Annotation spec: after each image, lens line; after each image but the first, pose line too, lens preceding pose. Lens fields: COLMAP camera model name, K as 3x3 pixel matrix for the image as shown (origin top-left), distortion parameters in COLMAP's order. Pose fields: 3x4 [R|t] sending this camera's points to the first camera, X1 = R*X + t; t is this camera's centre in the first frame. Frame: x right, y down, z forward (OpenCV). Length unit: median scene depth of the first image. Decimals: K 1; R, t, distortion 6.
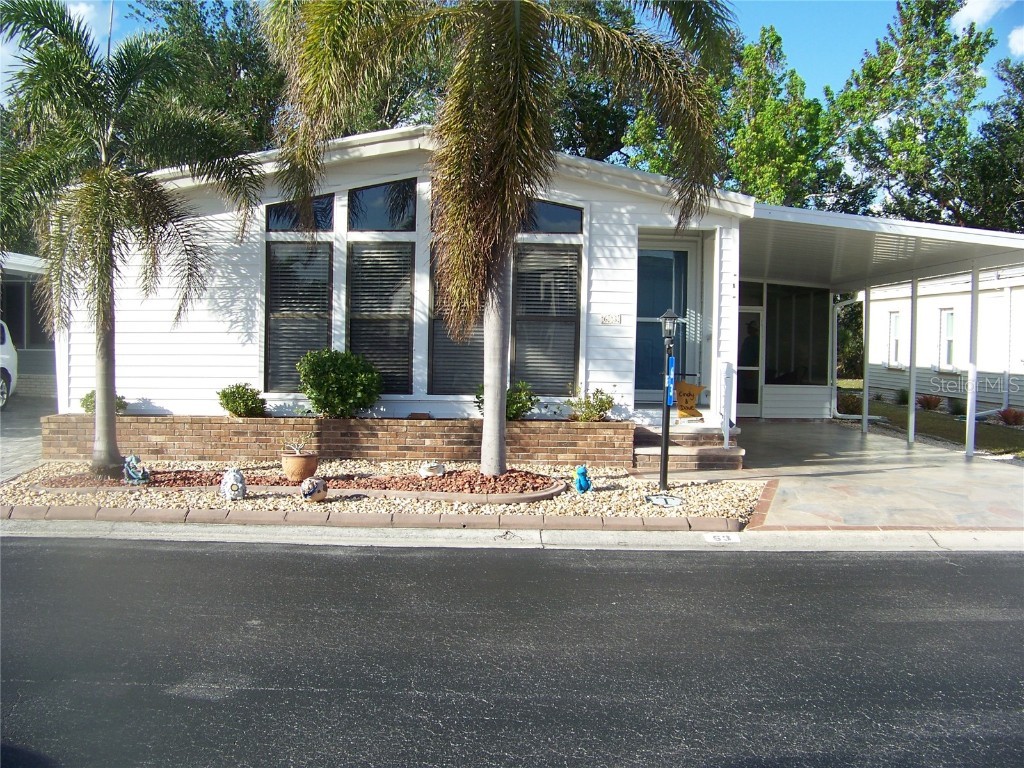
lens RADIAL K [[1081.7, 0, 542.5], [0, 1081.7, 378.6], [0, 0, 1]] dist [-0.222385, 0.339421]
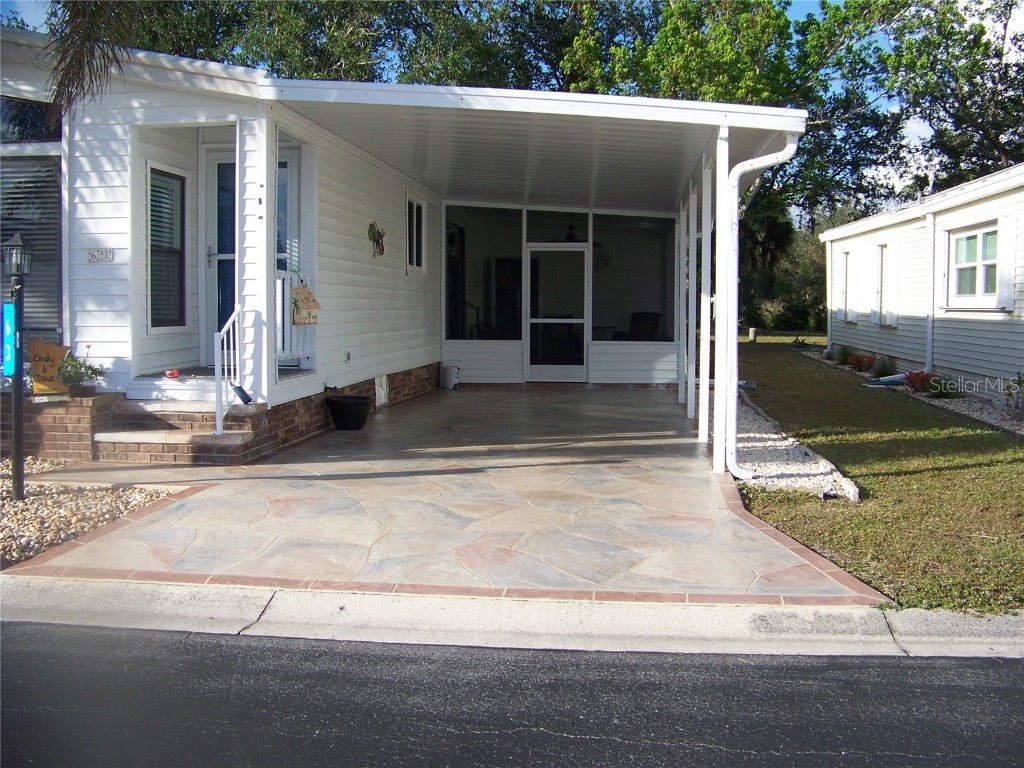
lens RADIAL K [[1086.5, 0, 516.8], [0, 1086.5, 390.3], [0, 0, 1]] dist [-0.254333, 0.329707]
pose [[0.991070, -0.004502, -0.133265, 0.441468], [0.010938, 0.998806, 0.047604, 0.005383], [0.132892, -0.048636, 0.989937, 0.332354]]
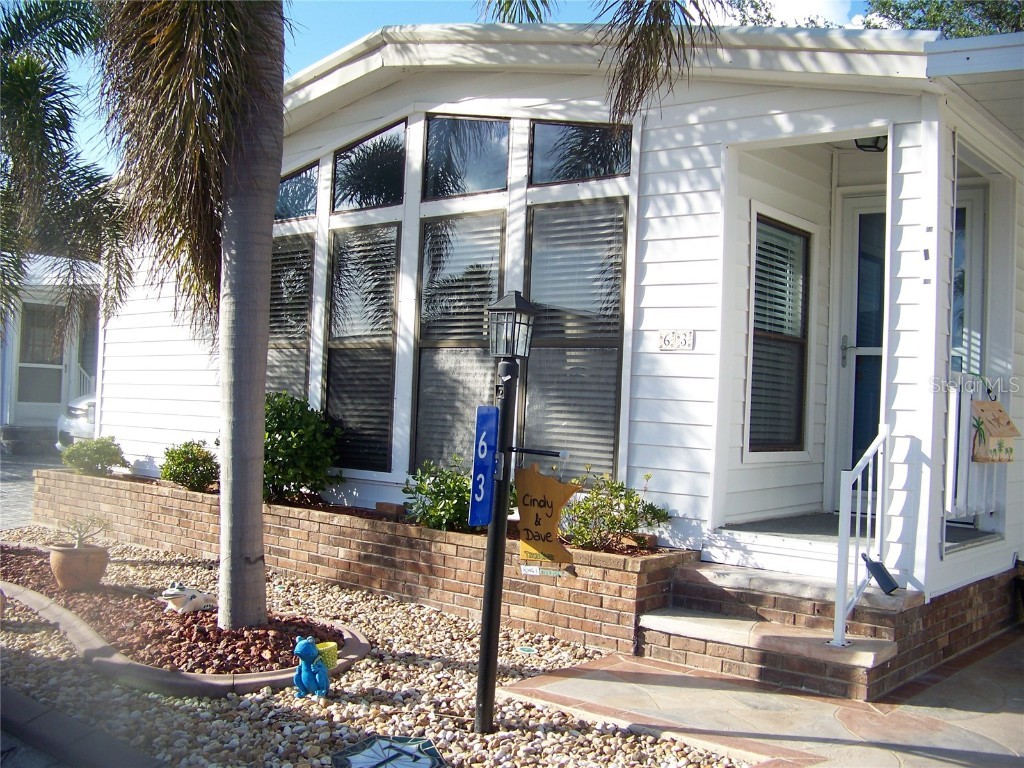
lens RADIAL K [[1081.7, 0, 542.5], [0, 1081.7, 378.6], [0, 0, 1]] dist [-0.222385, 0.339421]
pose [[0.764950, -0.000027, -0.644090, 0.334929], [-0.047237, 0.997305, -0.056143, -0.007892], [0.642355, 0.073372, 0.762887, 0.594641]]
